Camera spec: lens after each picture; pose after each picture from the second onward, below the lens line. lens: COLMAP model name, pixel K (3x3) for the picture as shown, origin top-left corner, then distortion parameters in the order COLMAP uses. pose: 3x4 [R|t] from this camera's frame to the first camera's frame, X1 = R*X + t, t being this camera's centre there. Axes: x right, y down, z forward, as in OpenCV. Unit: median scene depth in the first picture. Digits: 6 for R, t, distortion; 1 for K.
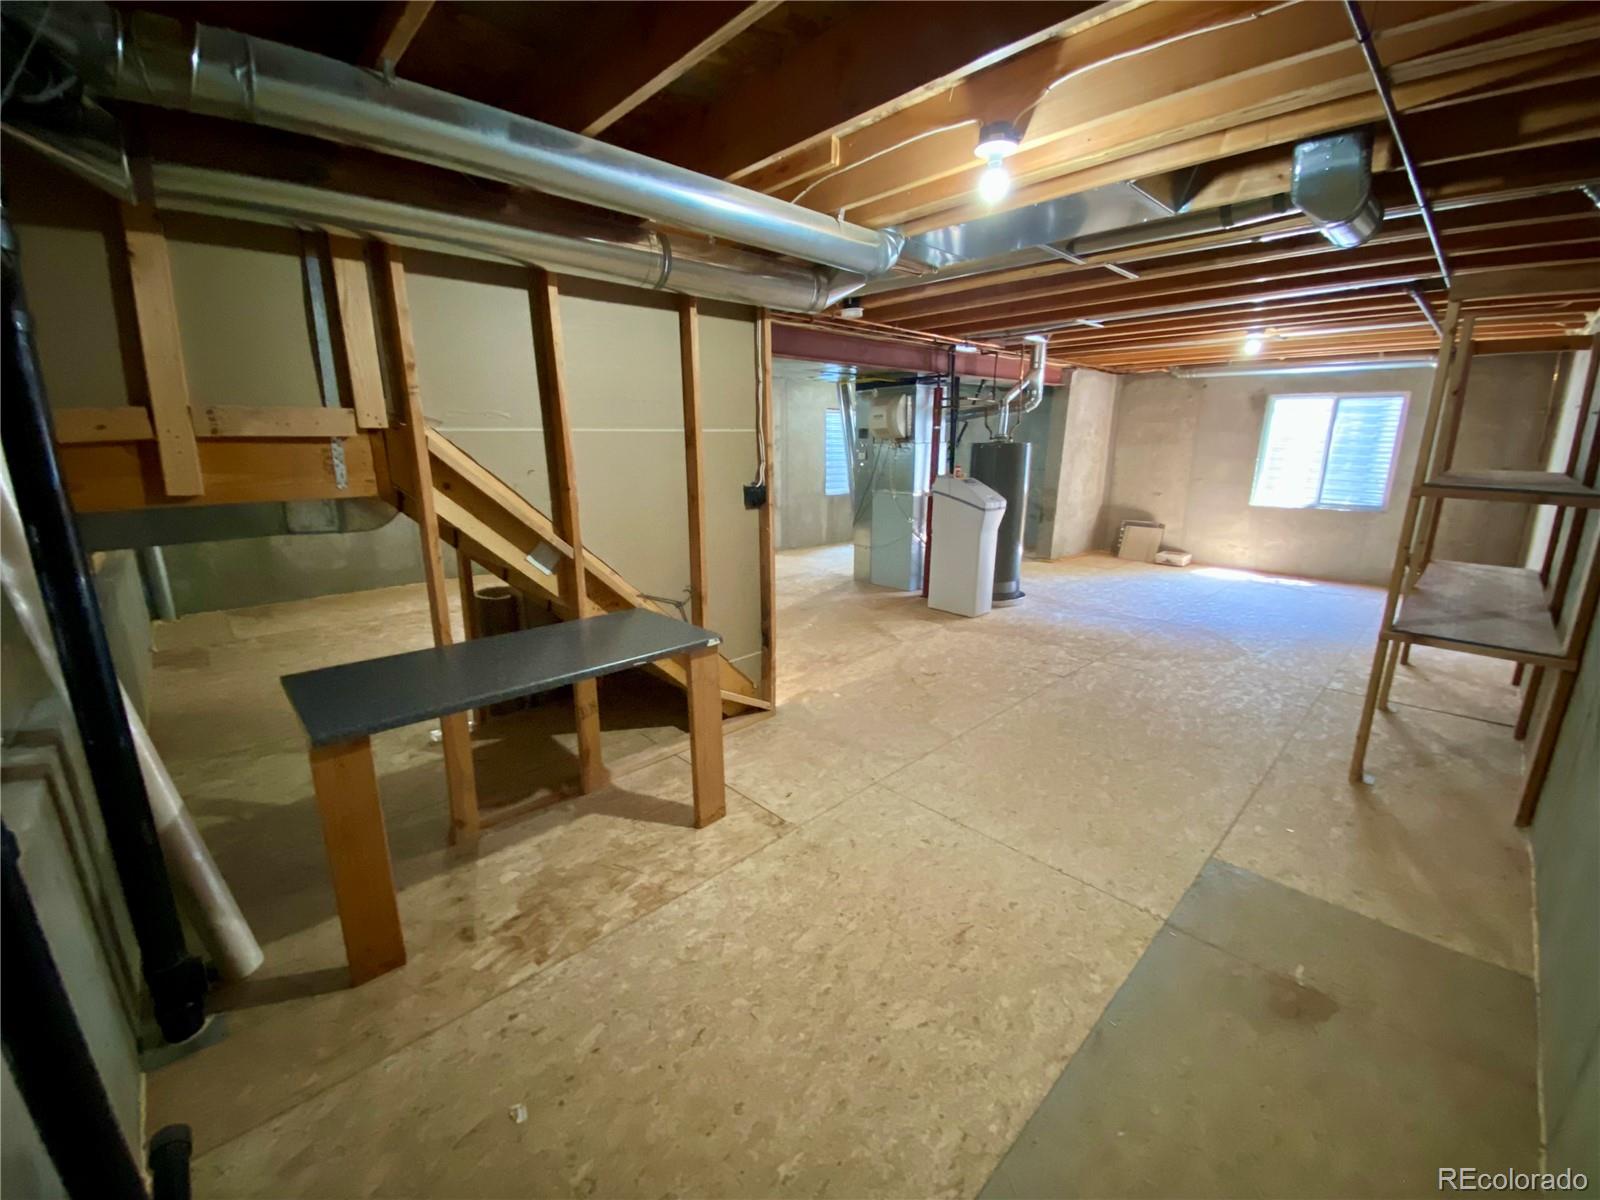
lens RADIAL K [[650.9, 0, 800.0], [0, 650.9, 600.0], [0, 0, 1]] dist [0.001904, -0.009396]
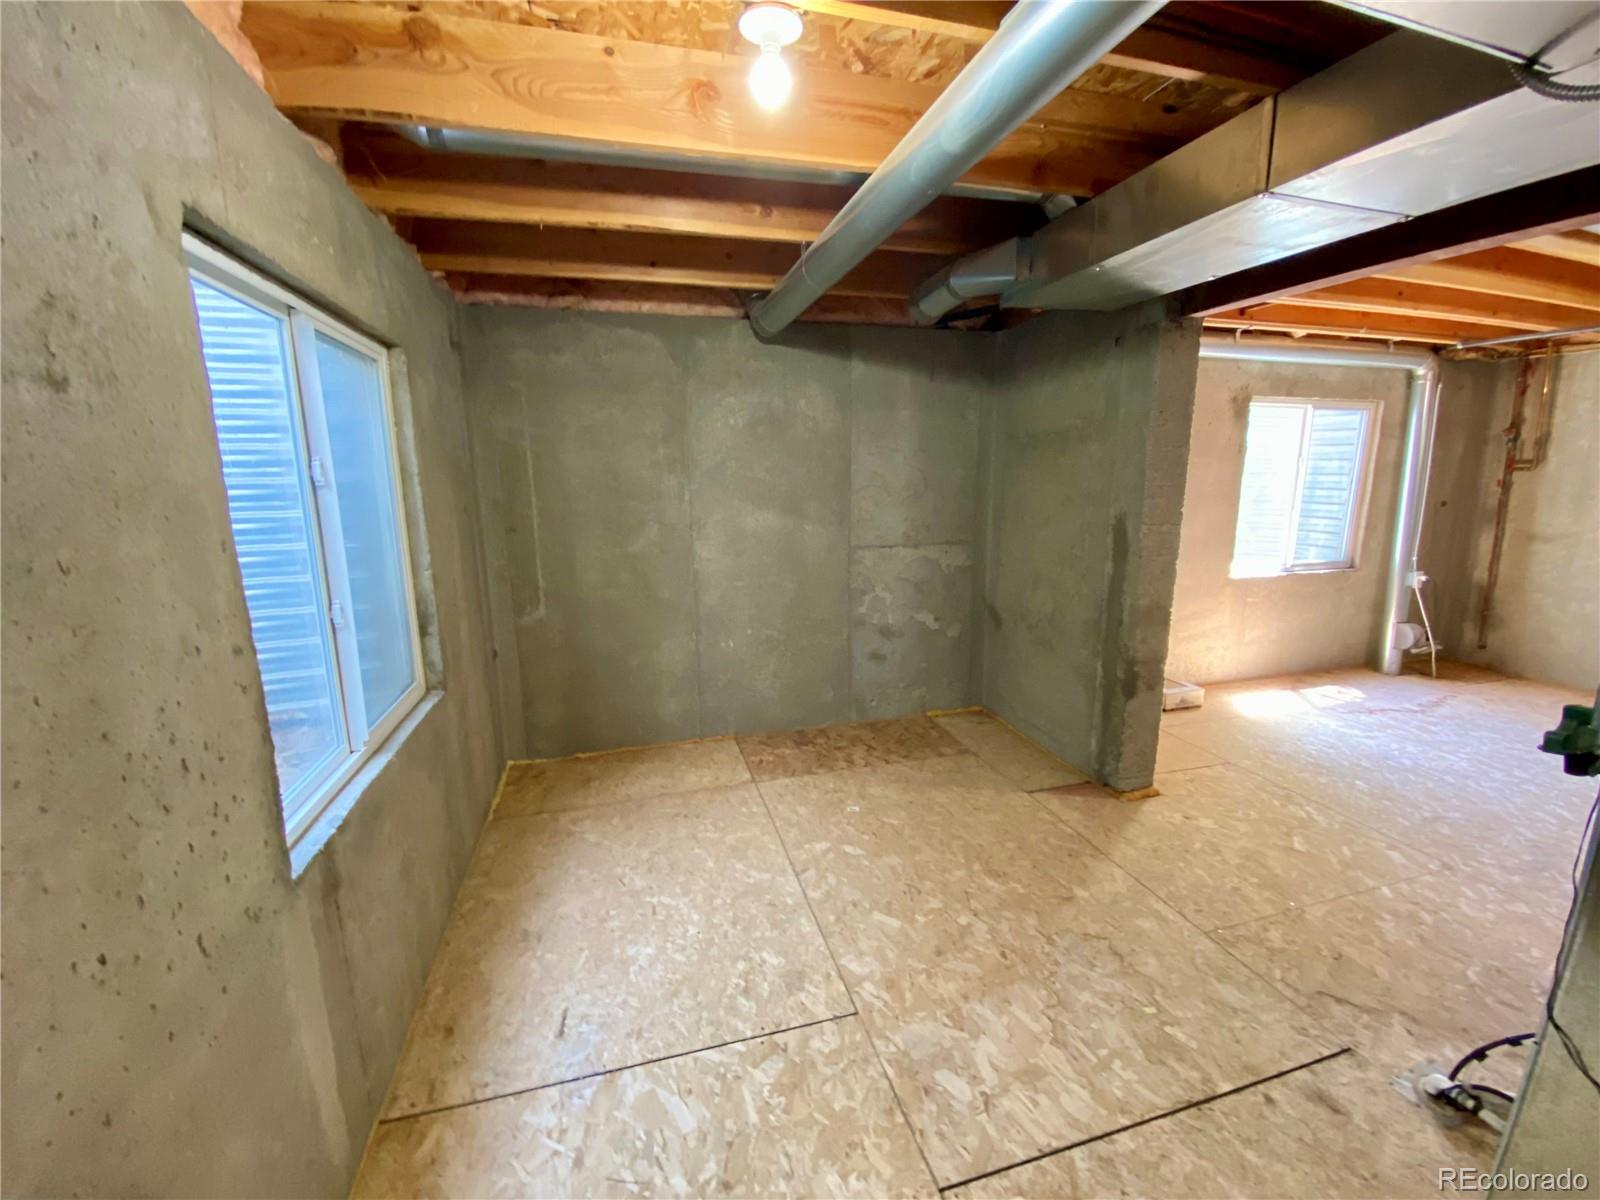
lens RADIAL K [[650.9, 0, 800.0], [0, 650.9, 600.0], [0, 0, 1]] dist [0.001904, -0.009396]
pose [[0.468917, -0.175562, 0.865618, -0.028802], [0.219731, 0.972422, 0.078192, -0.266271], [-0.855474, 0.153537, 0.494561, 1.064706]]
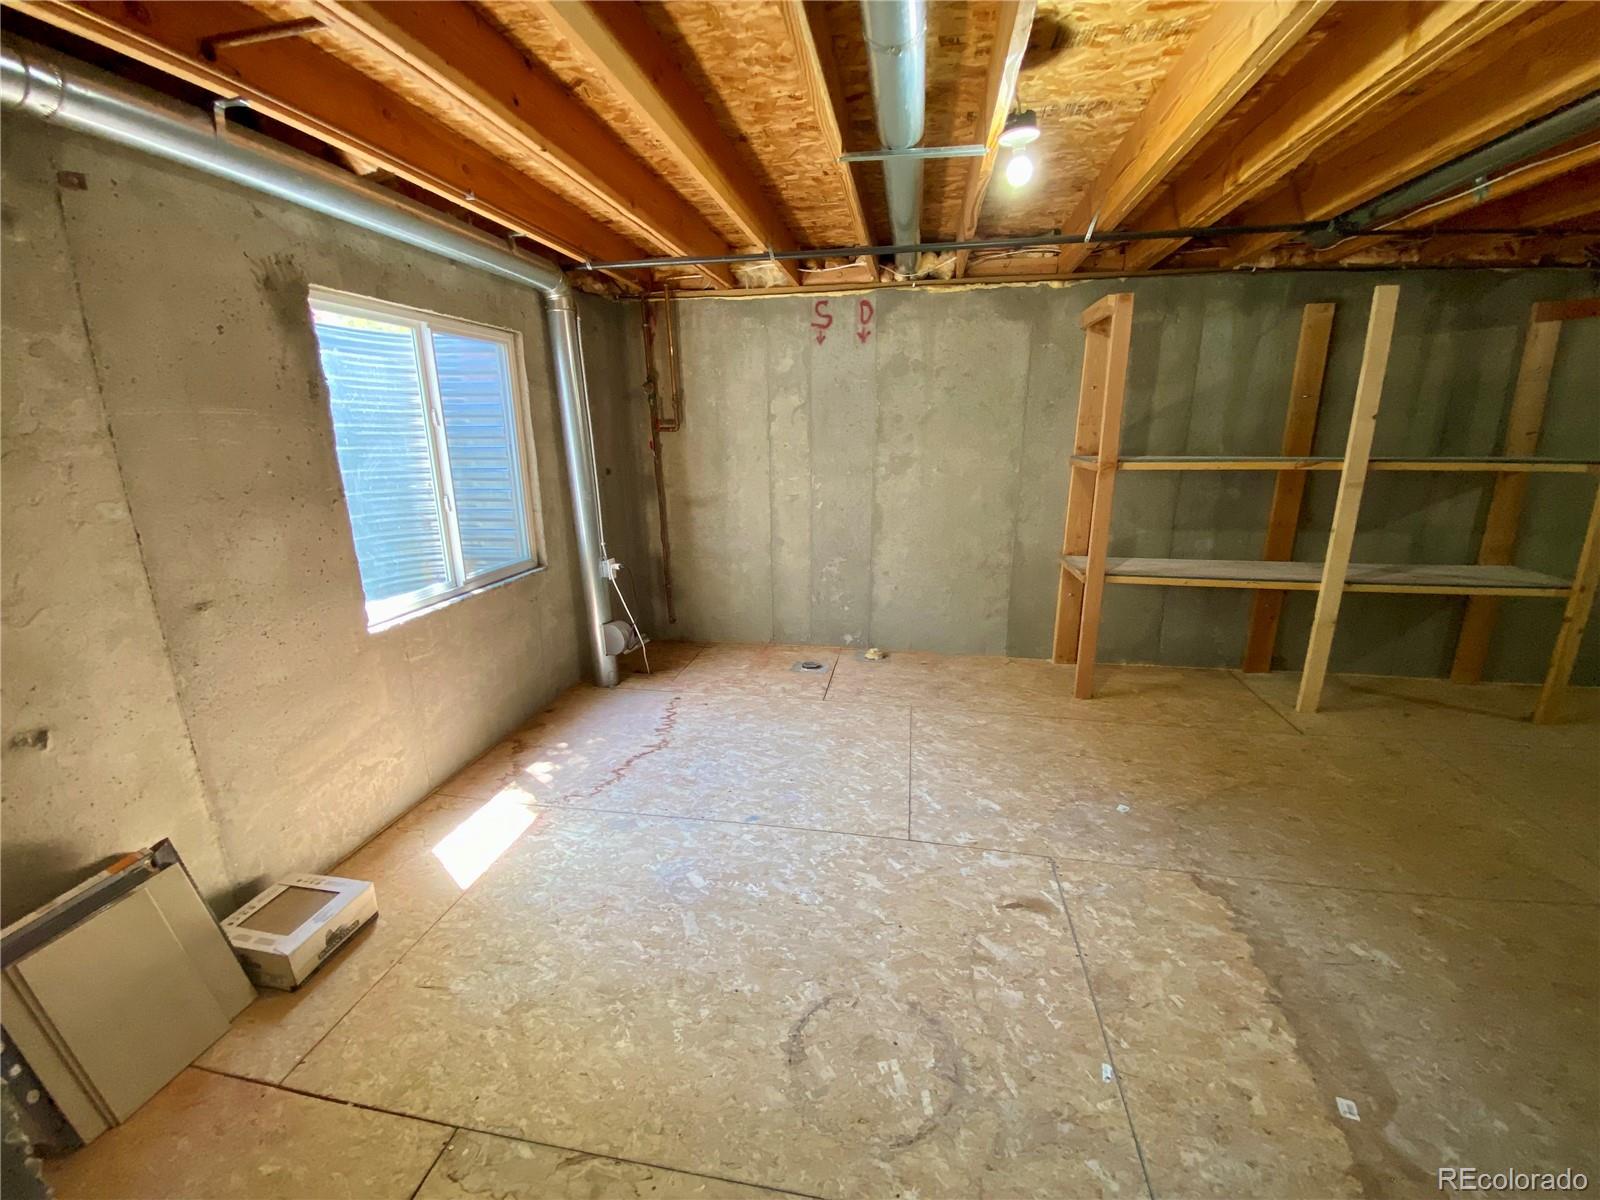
lens RADIAL K [[640.5, 0, 813.6], [0, 640.5, 602.3], [0, 0, 1]] dist [0.000993, -0.031428]
pose [[-0.604511, -0.200437, 0.770968, 0.322144], [0.198435, 0.899428, 0.389426, -0.244056], [-0.771485, 0.388400, -0.503941, 0.997789]]
